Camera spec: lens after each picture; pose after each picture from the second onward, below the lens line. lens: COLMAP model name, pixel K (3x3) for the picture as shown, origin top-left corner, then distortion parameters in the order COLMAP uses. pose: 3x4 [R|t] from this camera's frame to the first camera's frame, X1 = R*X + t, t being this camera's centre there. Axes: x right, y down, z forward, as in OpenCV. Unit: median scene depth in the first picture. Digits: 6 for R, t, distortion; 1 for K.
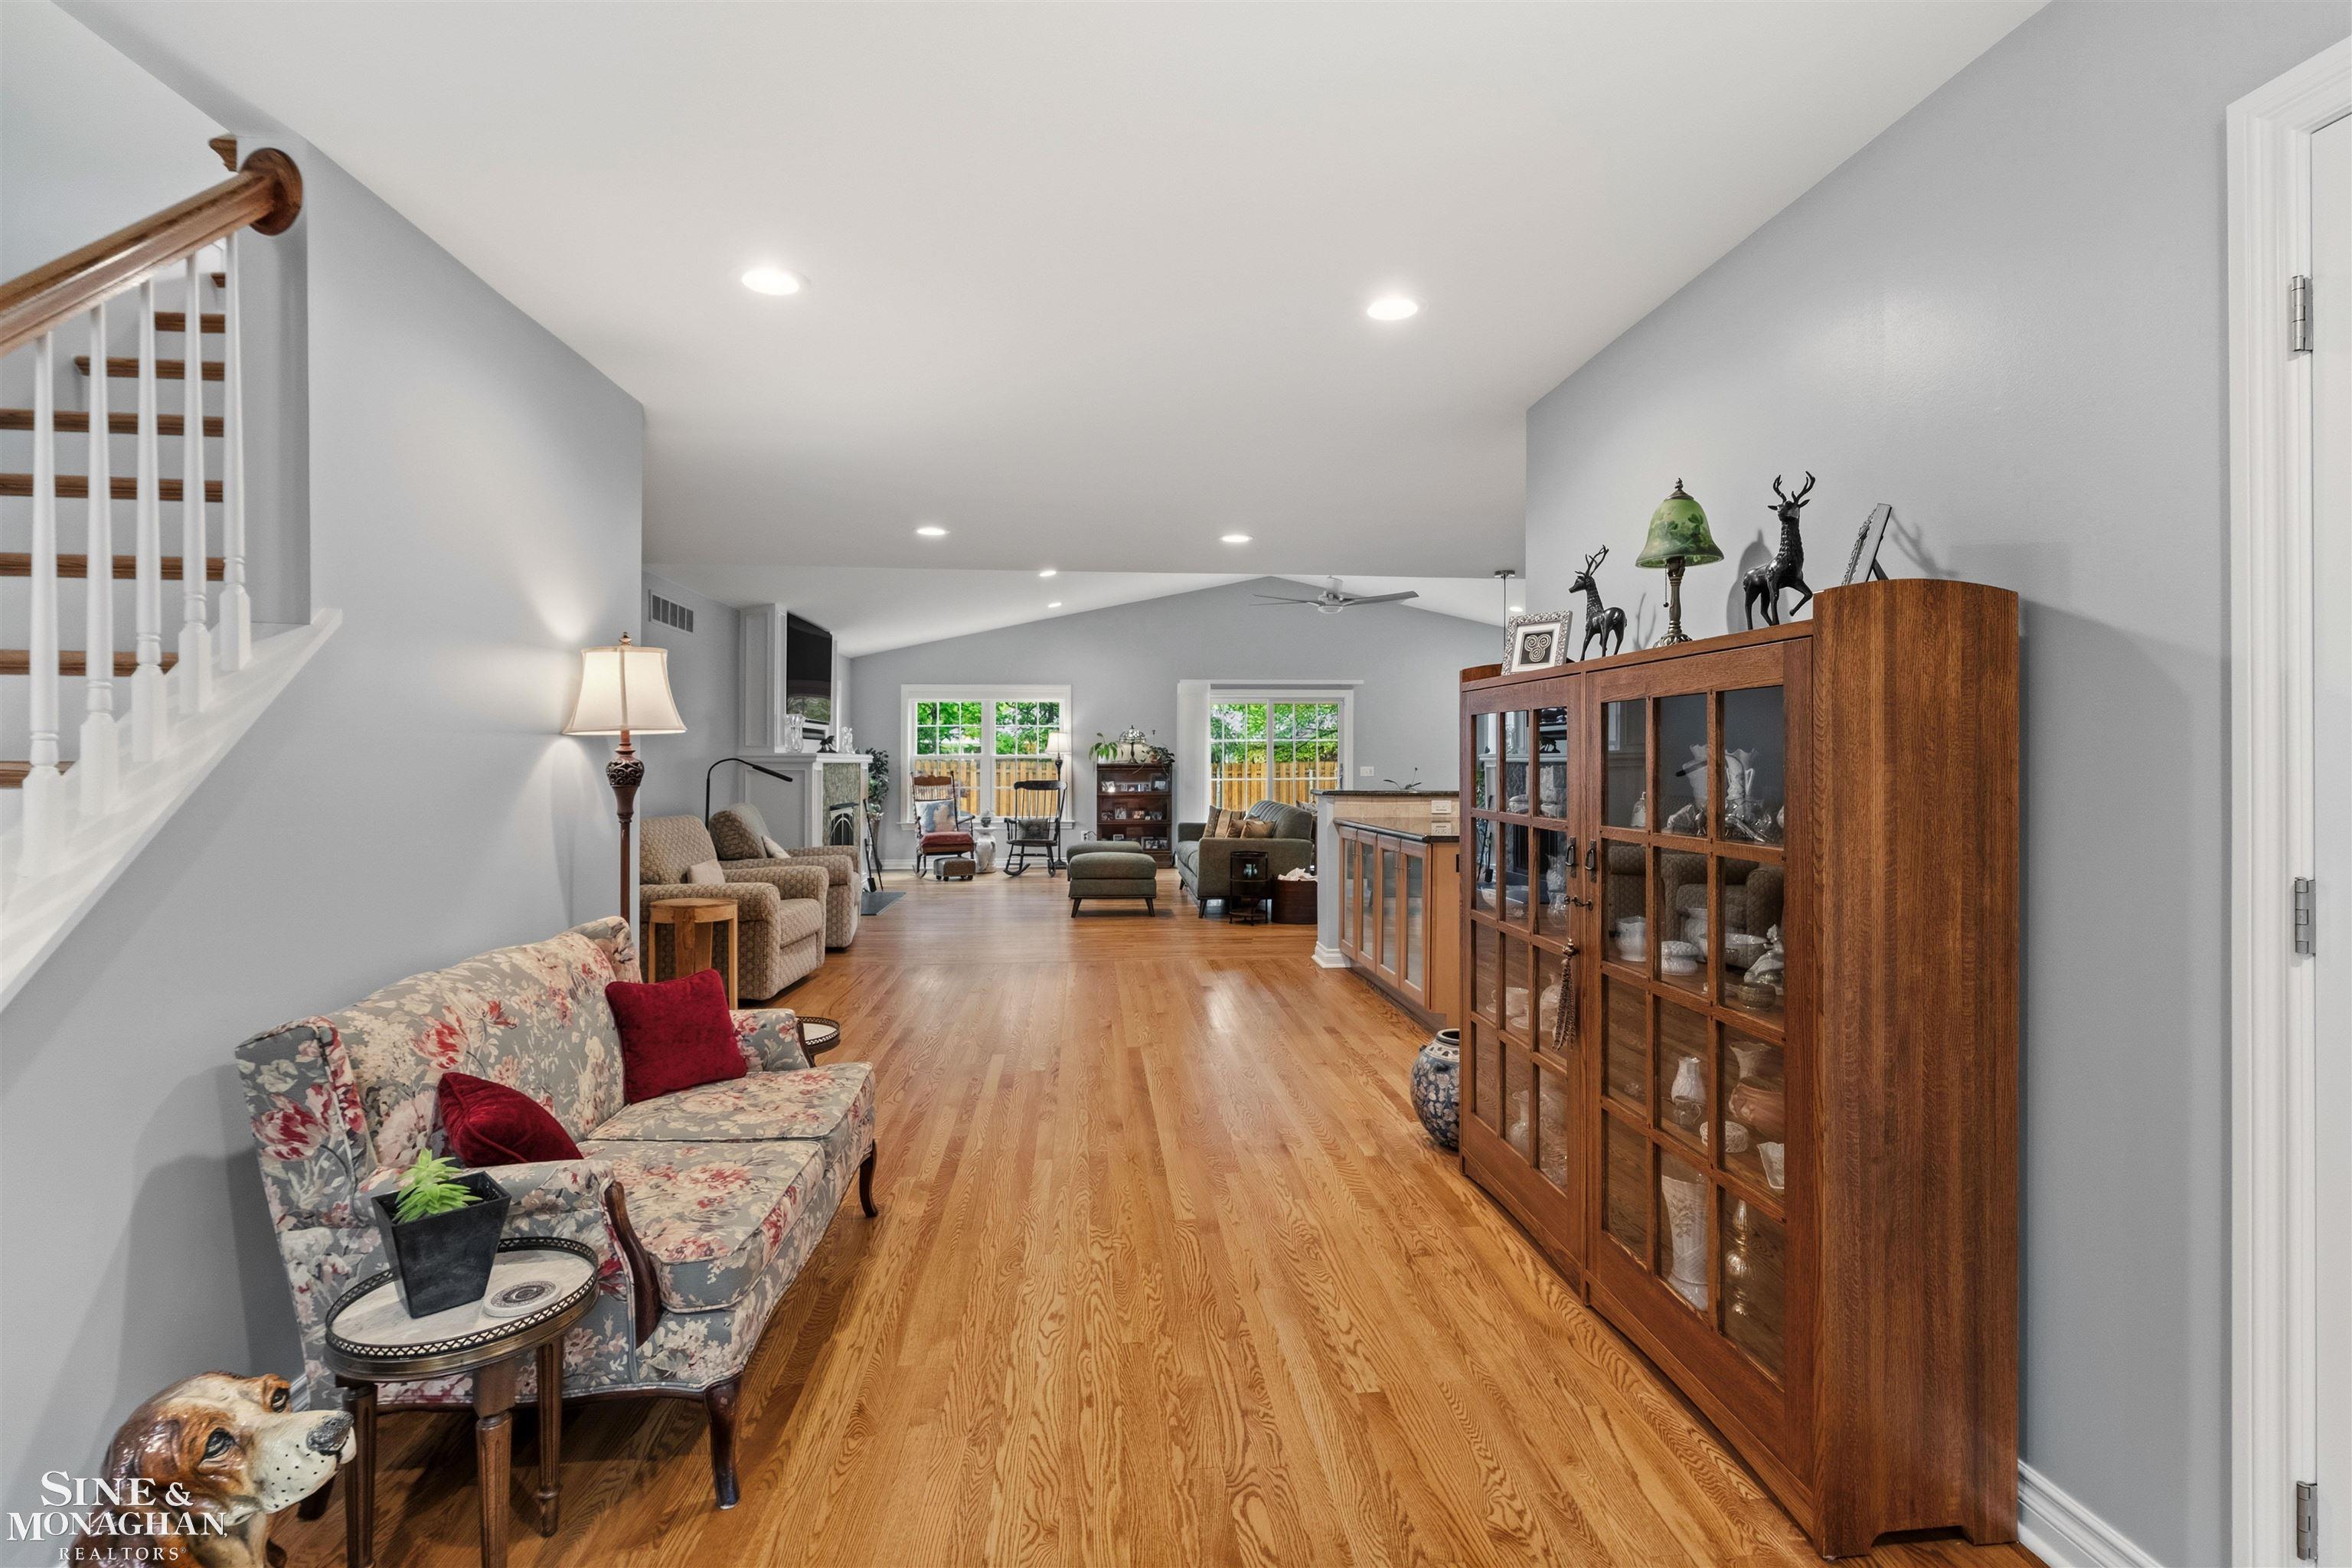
lens RADIAL K [[1094.6, 0, 1176.4], [0, 1094.6, 762.1], [0, 0, 1]] dist [0.000052, -0.000071]
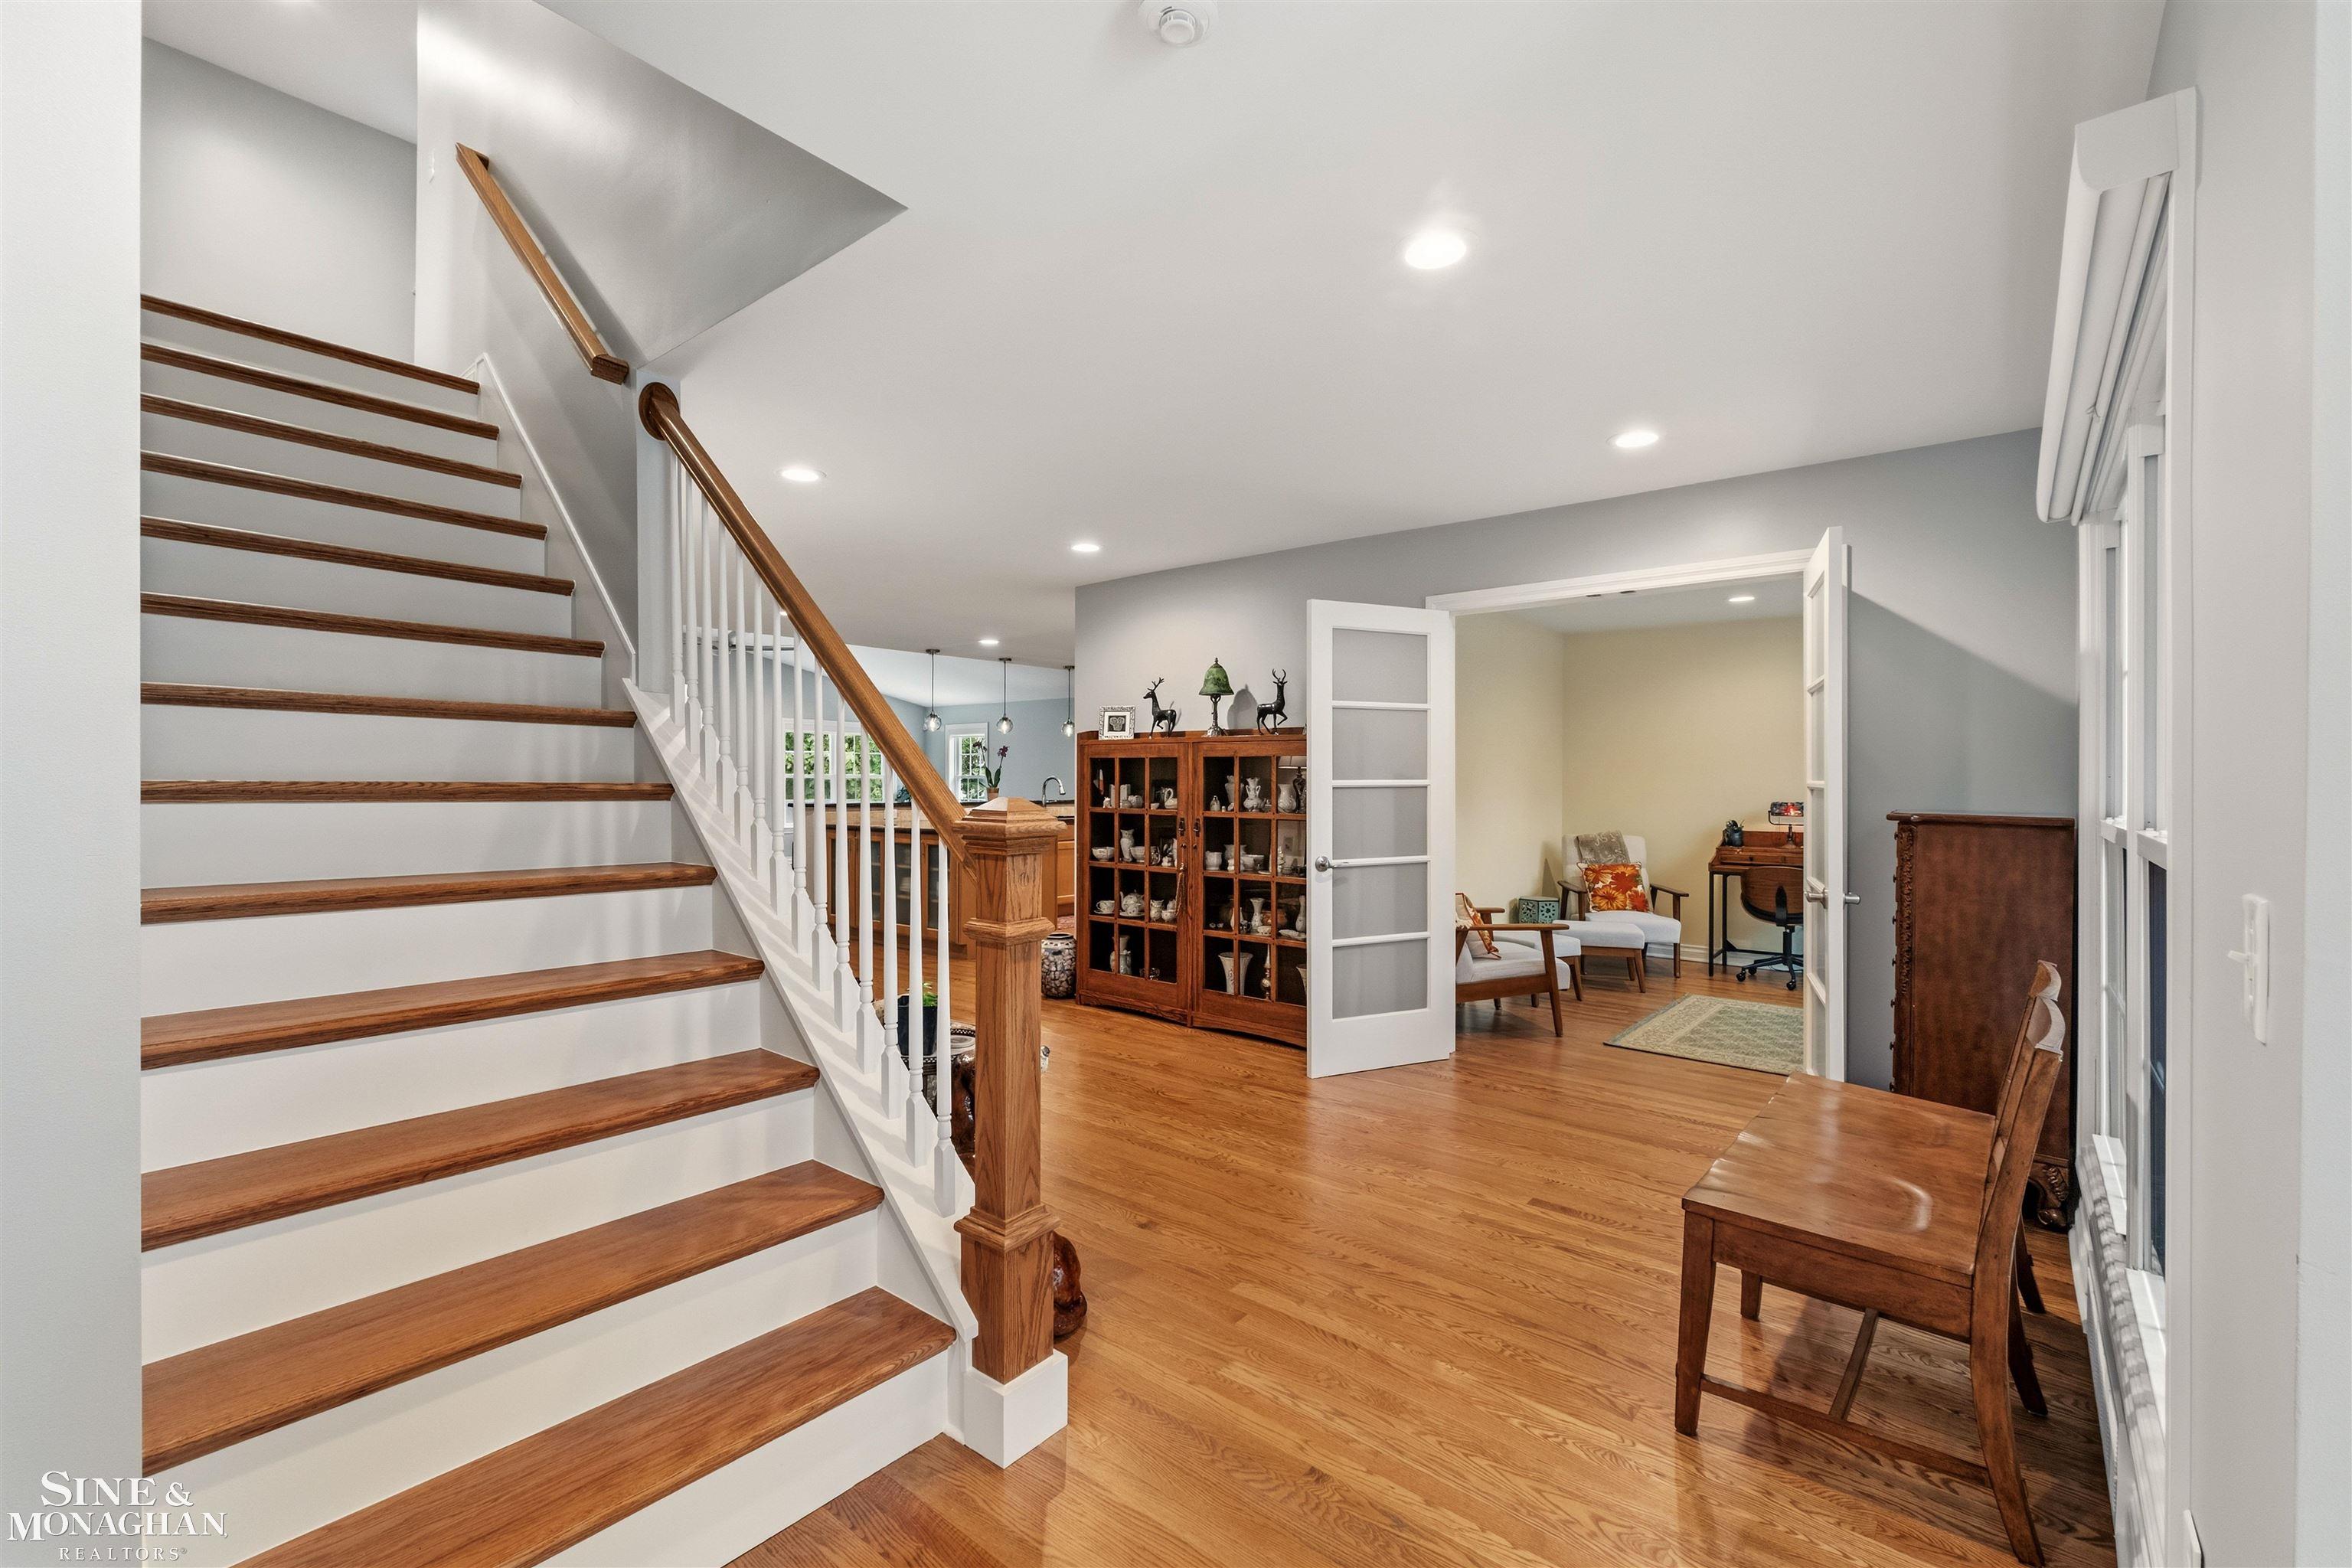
lens RADIAL K [[987.3, 0, 1171.2], [0, 987.3, 788.5], [0, 0, 1]] dist [-0.001690, -0.000101]
pose [[0.706302, -0.000527, 0.707910, -1.056983], [-0.002962, 0.999989, 0.003699, 0.004307], [-0.707904, -0.004710, 0.706293, -0.380002]]
